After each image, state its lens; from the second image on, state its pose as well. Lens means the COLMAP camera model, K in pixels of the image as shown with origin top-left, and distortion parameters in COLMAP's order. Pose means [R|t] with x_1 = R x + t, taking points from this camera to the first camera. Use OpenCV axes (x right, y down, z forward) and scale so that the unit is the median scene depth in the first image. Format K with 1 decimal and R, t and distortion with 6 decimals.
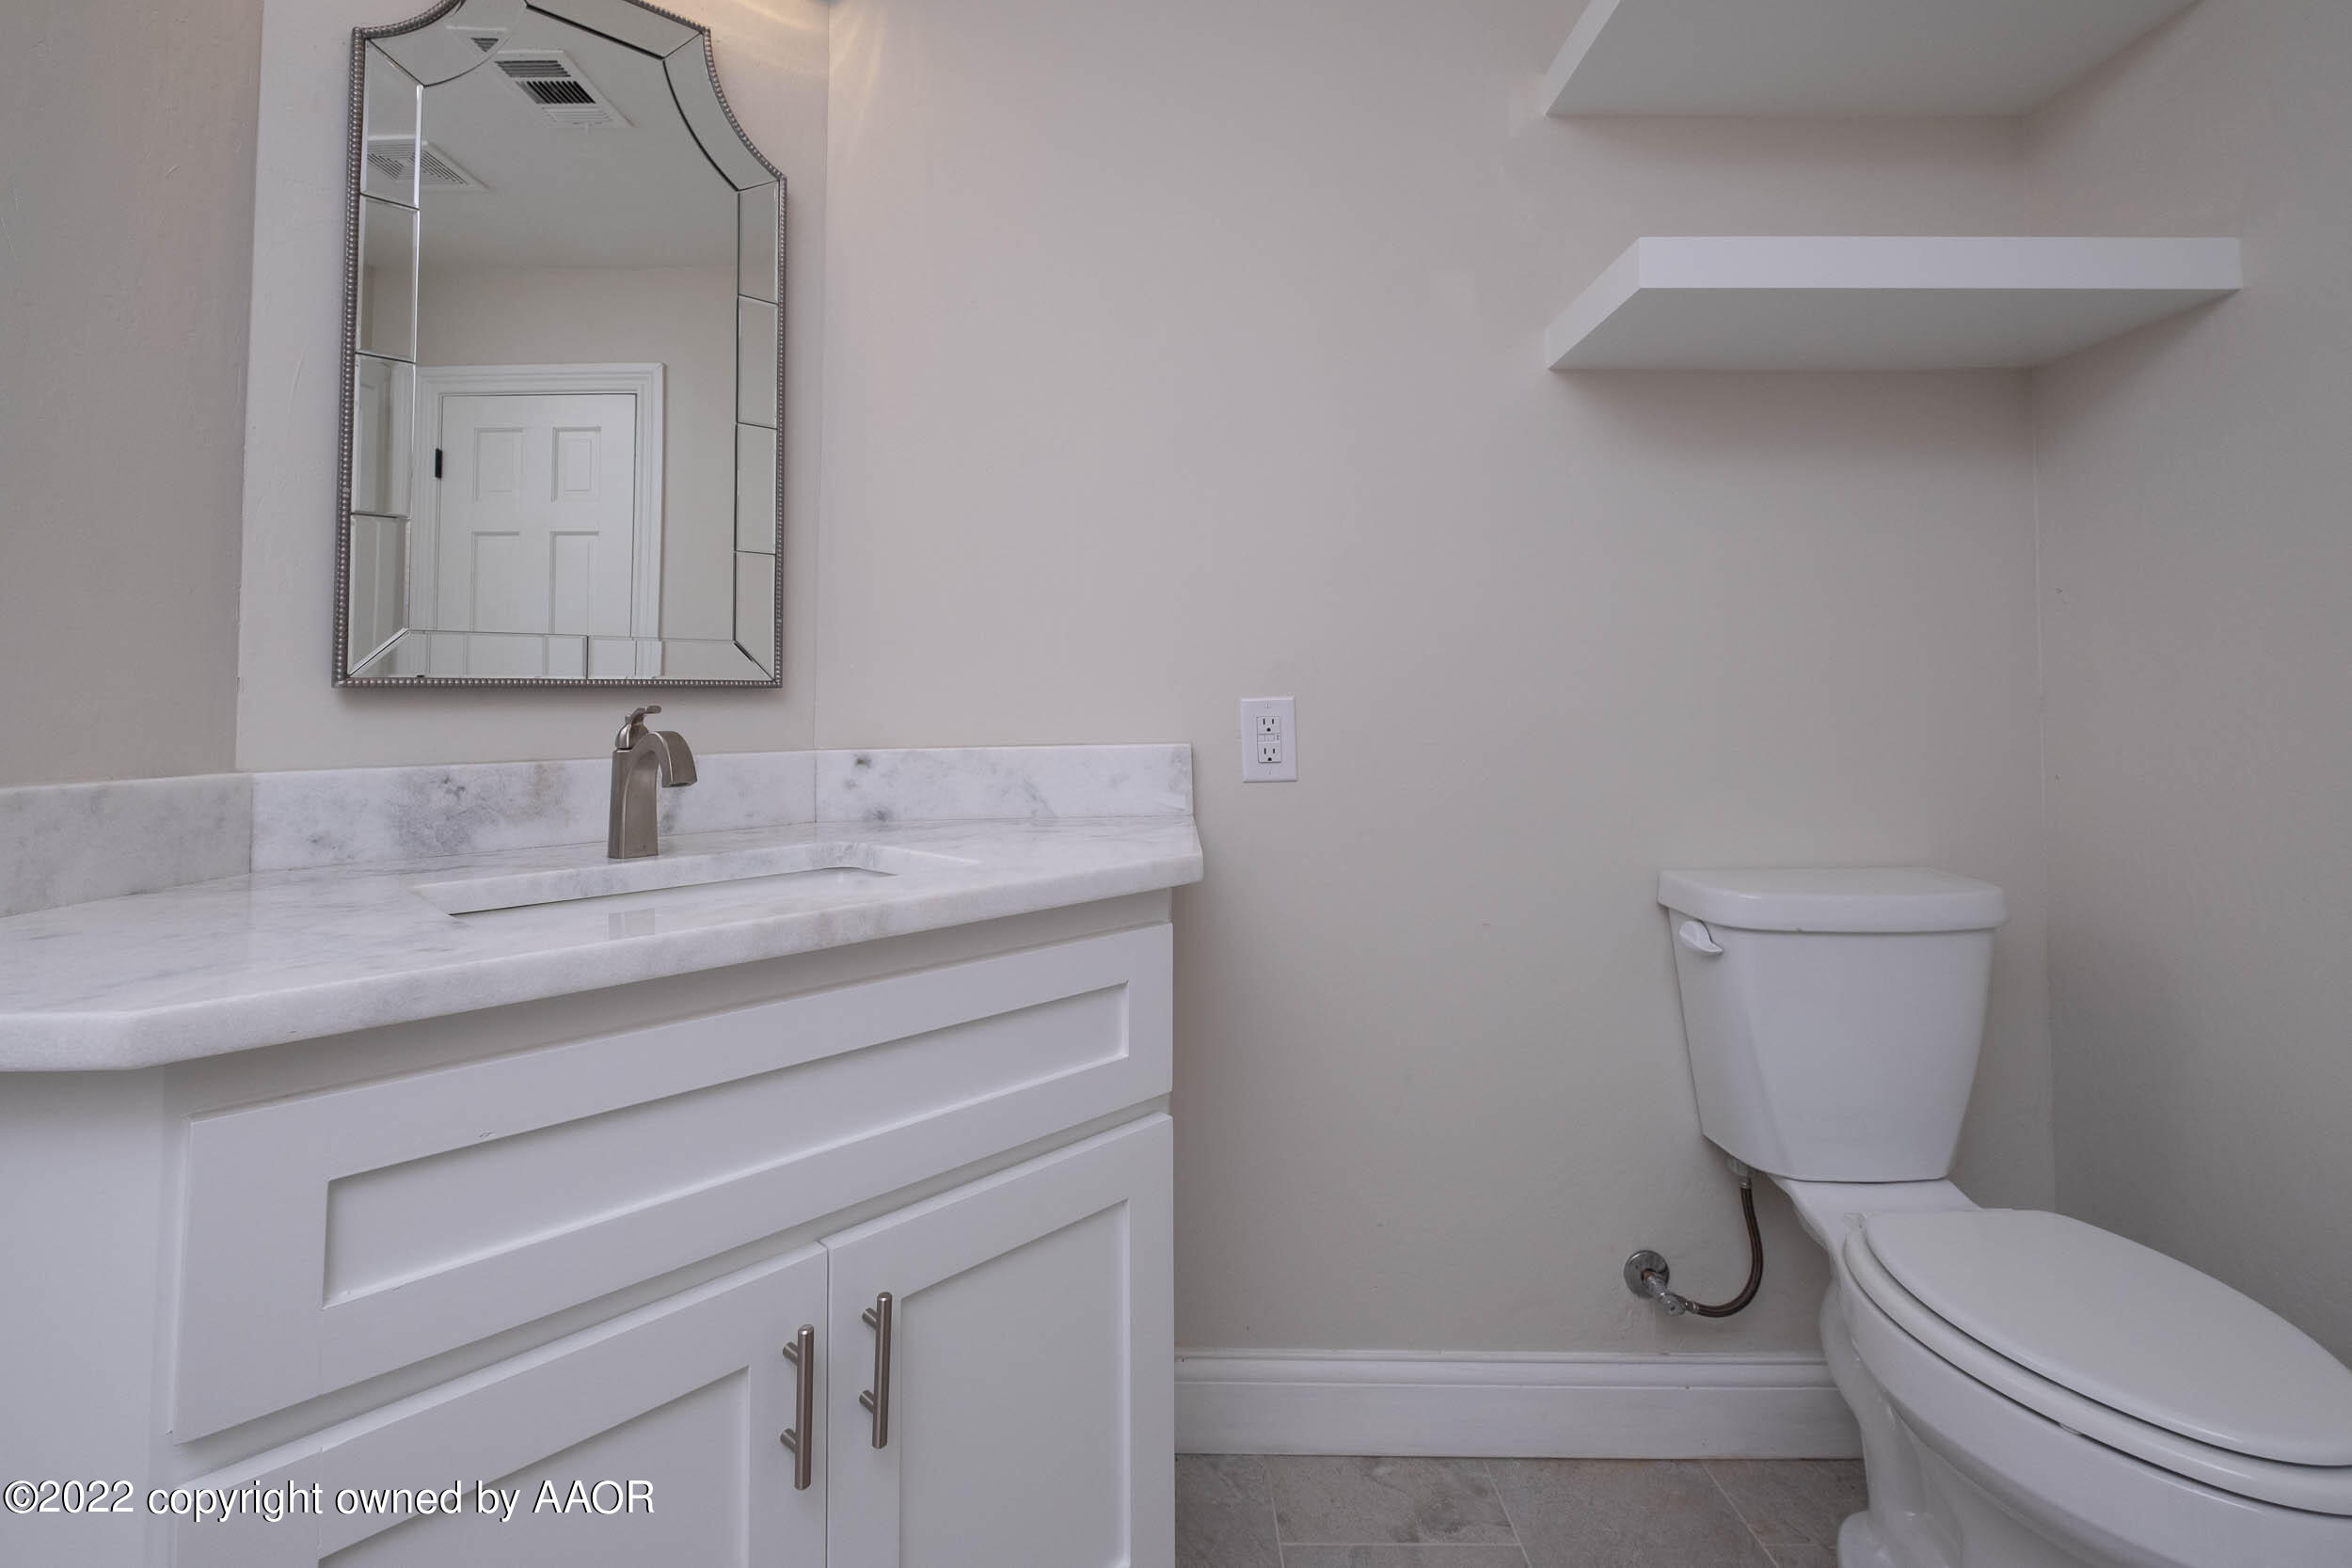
lens RADIAL K [[1054.7, 0, 1175.9], [0, 1054.7, 653.3], [0, 0, 1]] dist [0.001076, -0.000194]
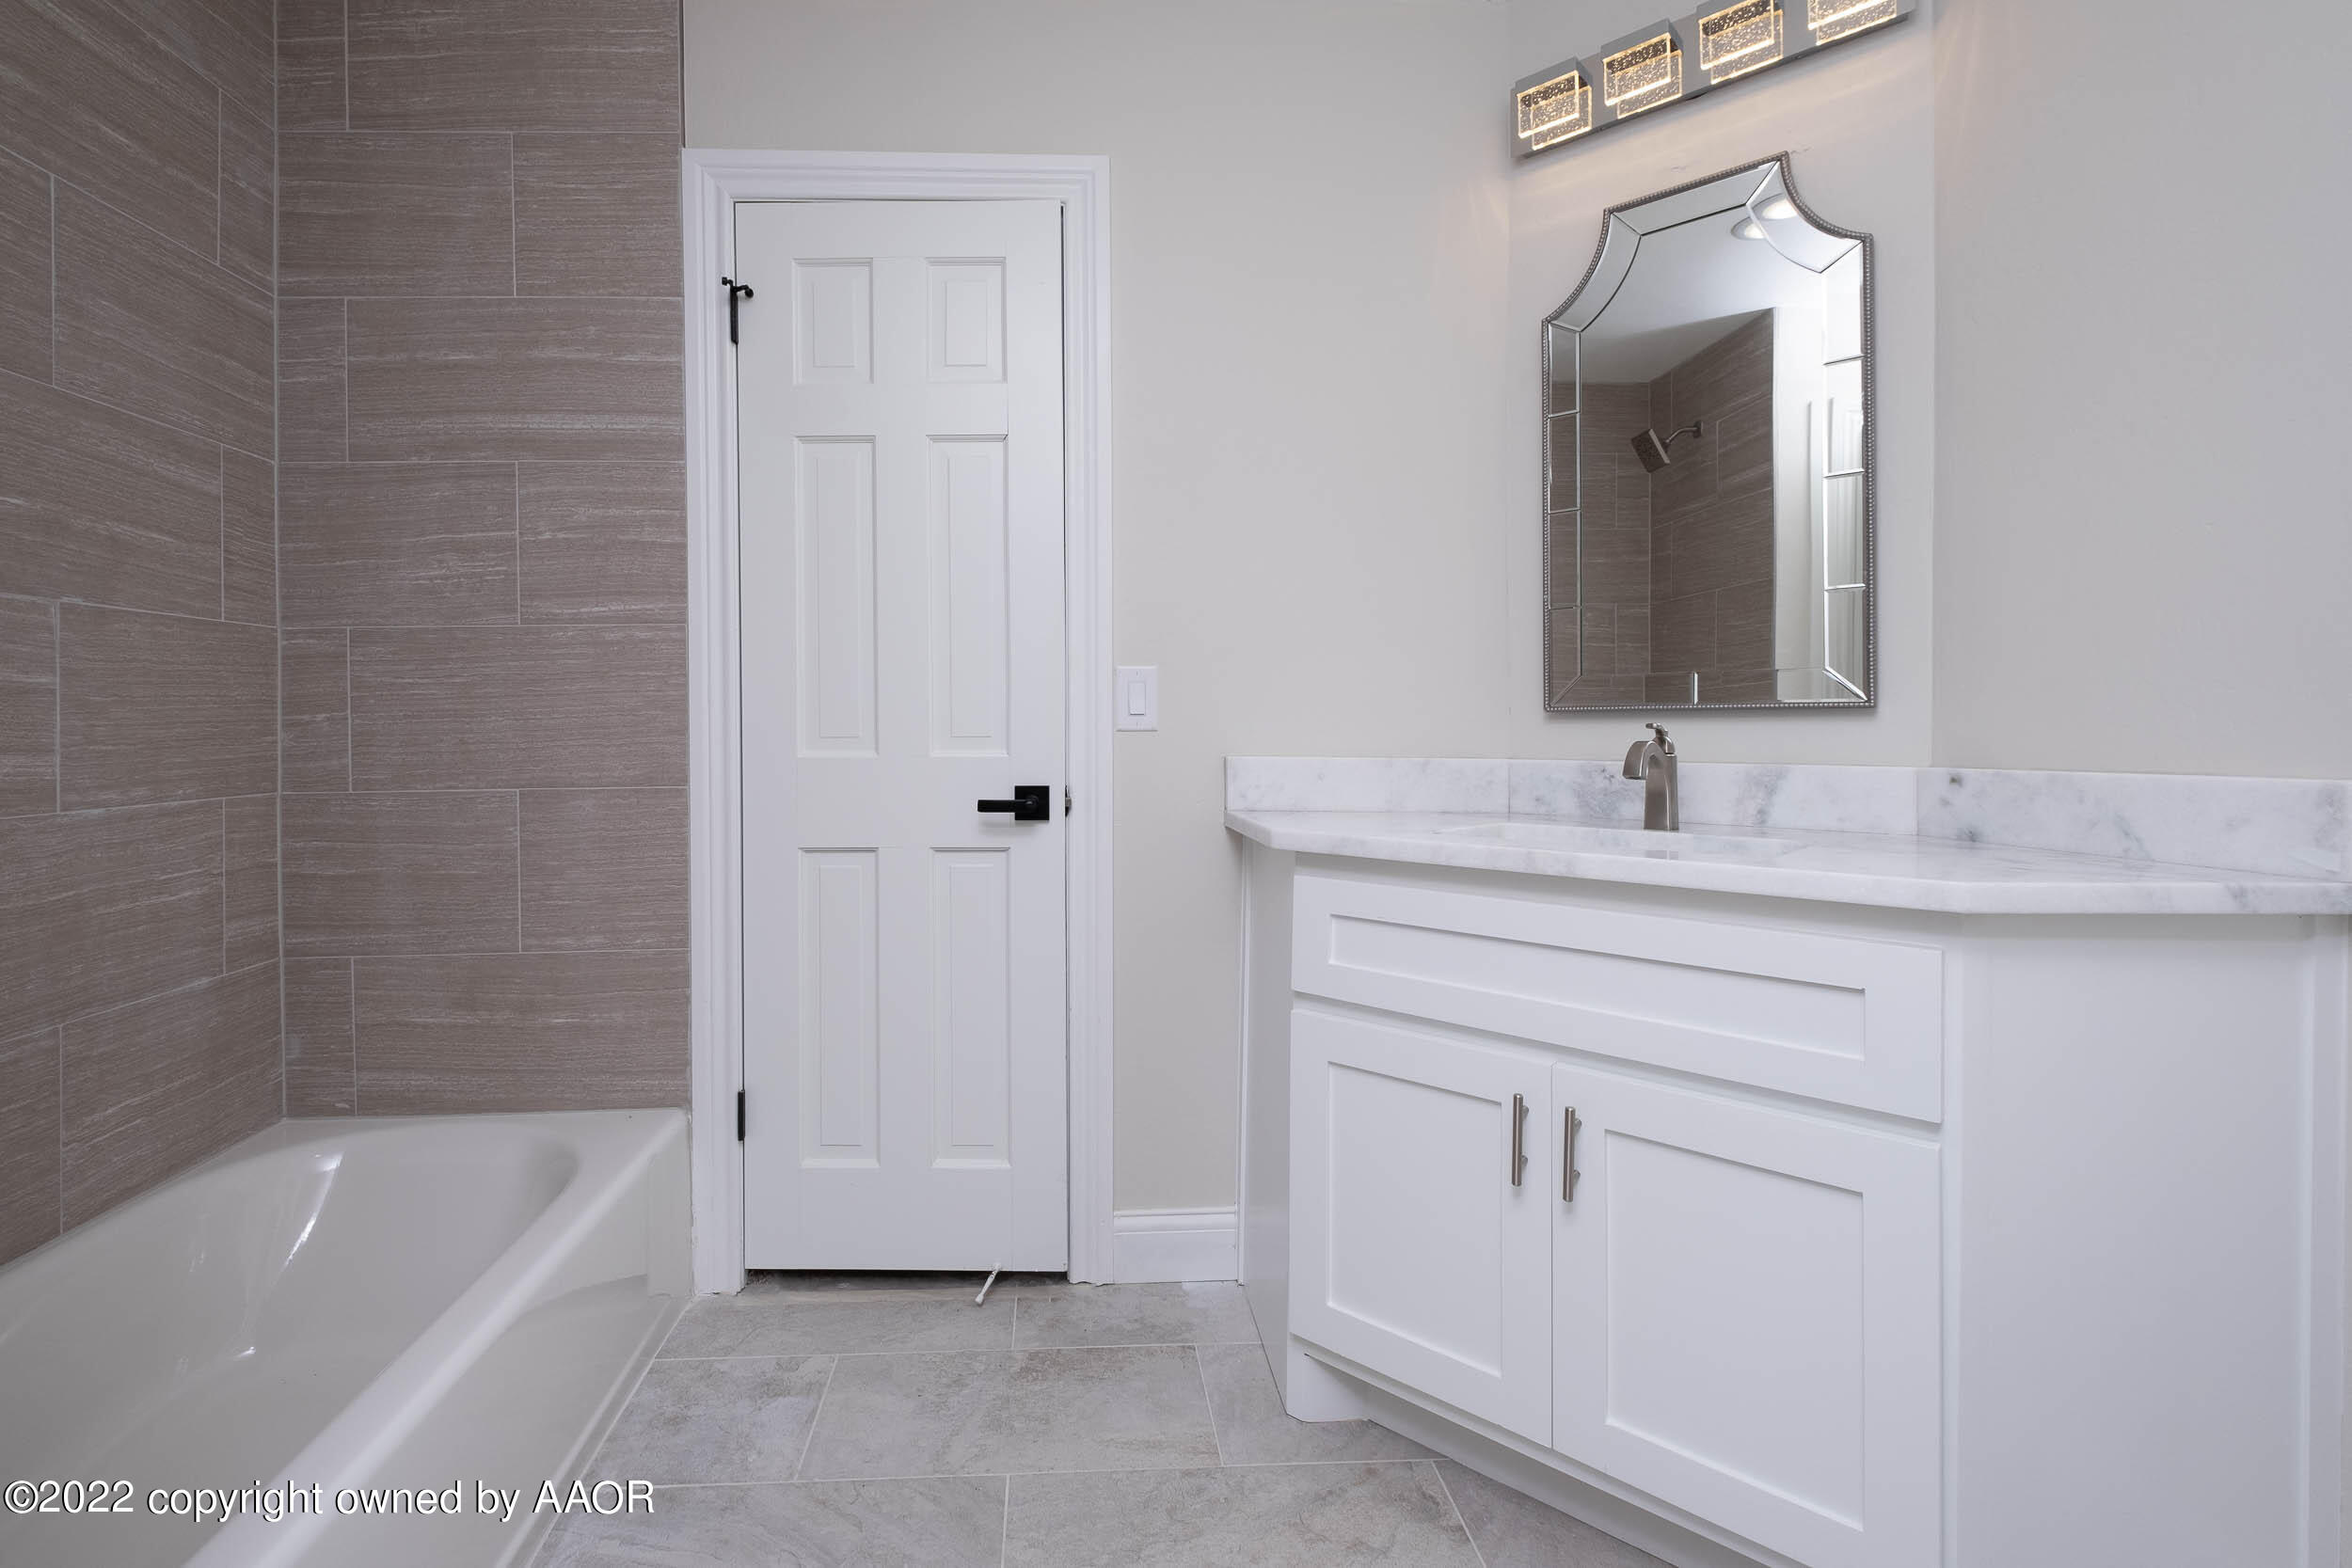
lens RADIAL K [[1044.3, 0, 1138.7], [0, 1044.3, 692.9], [0, 0, 1]] dist [0.004023, -0.000450]
pose [[0.092114, -0.026335, -0.995400, 0.652090], [0.043848, 0.998788, -0.022367, 0.008480], [0.994783, -0.041586, 0.093157, 0.145596]]
